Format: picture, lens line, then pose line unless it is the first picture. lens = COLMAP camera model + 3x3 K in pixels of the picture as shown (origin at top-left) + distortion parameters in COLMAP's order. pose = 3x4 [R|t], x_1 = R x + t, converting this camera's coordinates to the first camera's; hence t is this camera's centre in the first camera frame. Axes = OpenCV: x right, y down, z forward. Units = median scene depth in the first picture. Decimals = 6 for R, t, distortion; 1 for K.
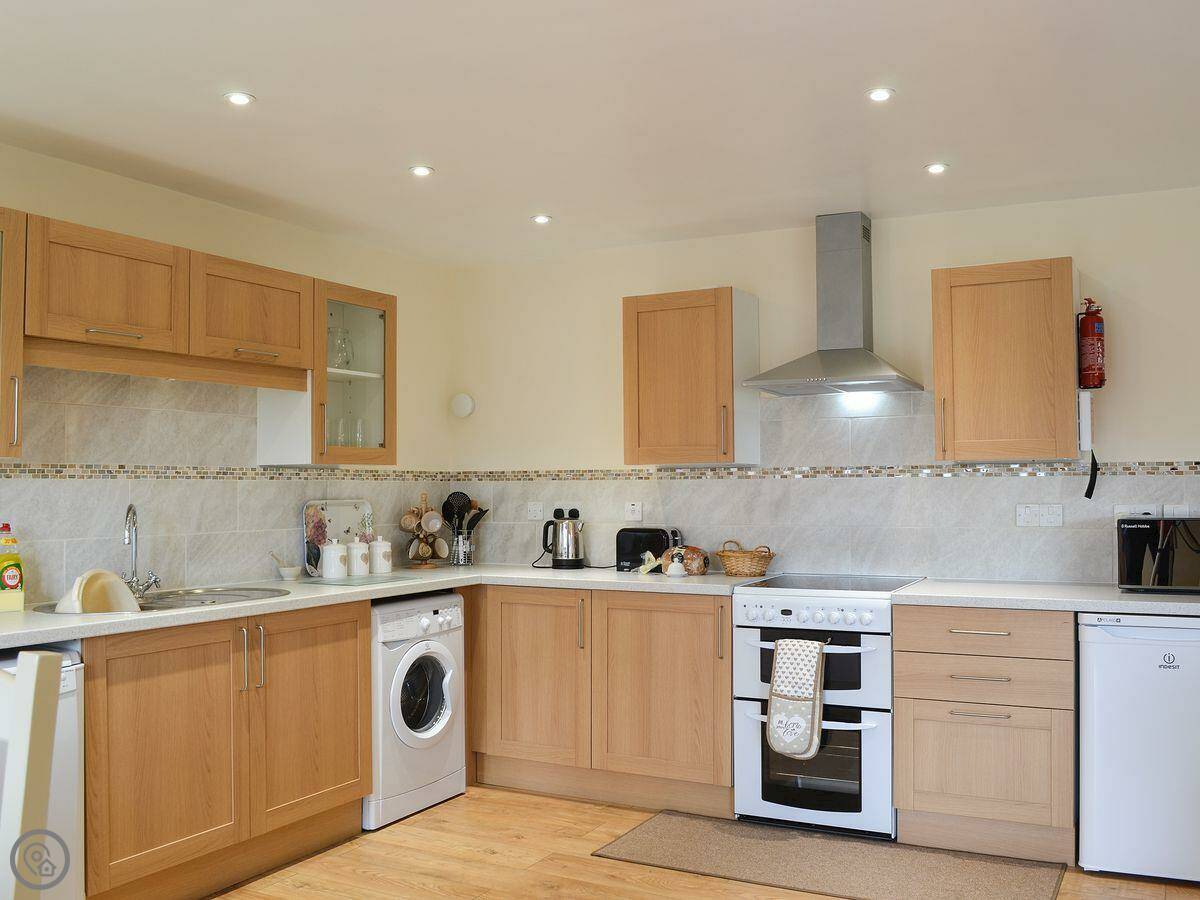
lens RADIAL K [[1095.5, 0, 600.0], [0, 1095.5, 450.0], [0, 0, 1]] dist [-0.090135, 0.013926]
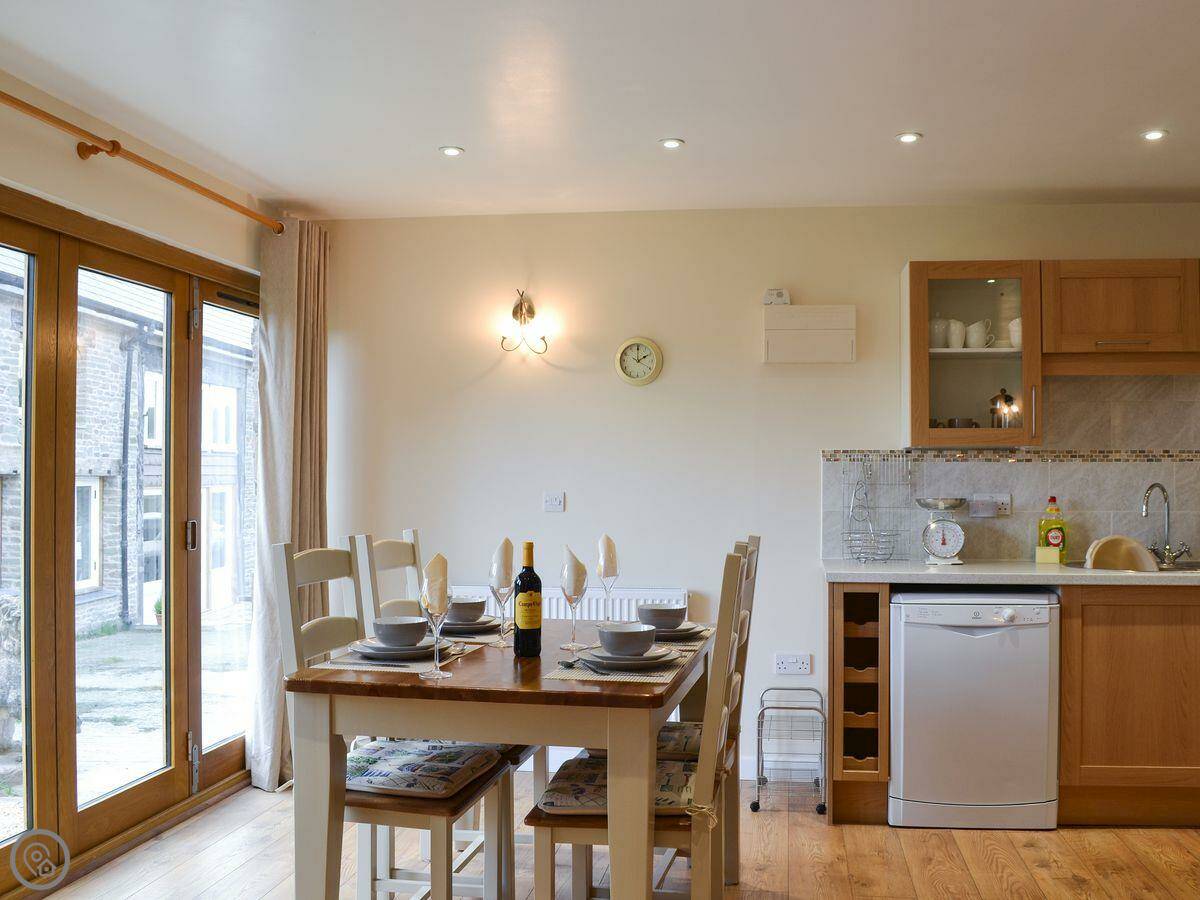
lens RADIAL K [[1095.5, 0, 600.0], [0, 1095.5, 450.0], [0, 0, 1]] dist [-0.090135, 0.013926]
pose [[0.316806, -0.010981, -0.948427, 0.457656], [0.027624, 0.999616, -0.002346, -0.000336], [0.948088, -0.025456, 0.316988, 0.047961]]
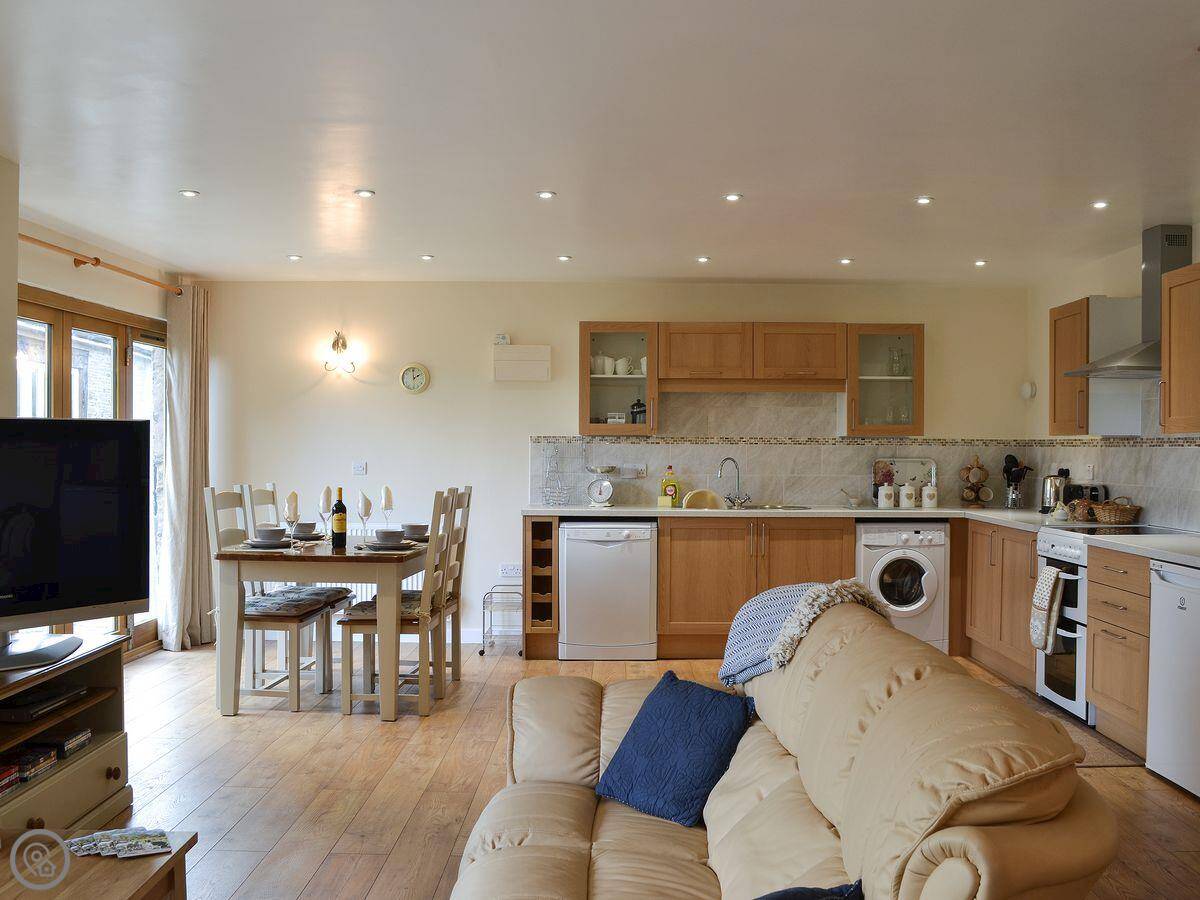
lens RADIAL K [[1095.5, 0, 600.0], [0, 1095.5, 450.0], [0, 0, 1]] dist [-0.090135, 0.013926]
pose [[0.463333, 0.012859, -0.886091, 1.143982], [0.021119, 0.999450, 0.025548, -0.018030], [0.885933, -0.030551, 0.462807, -0.117166]]
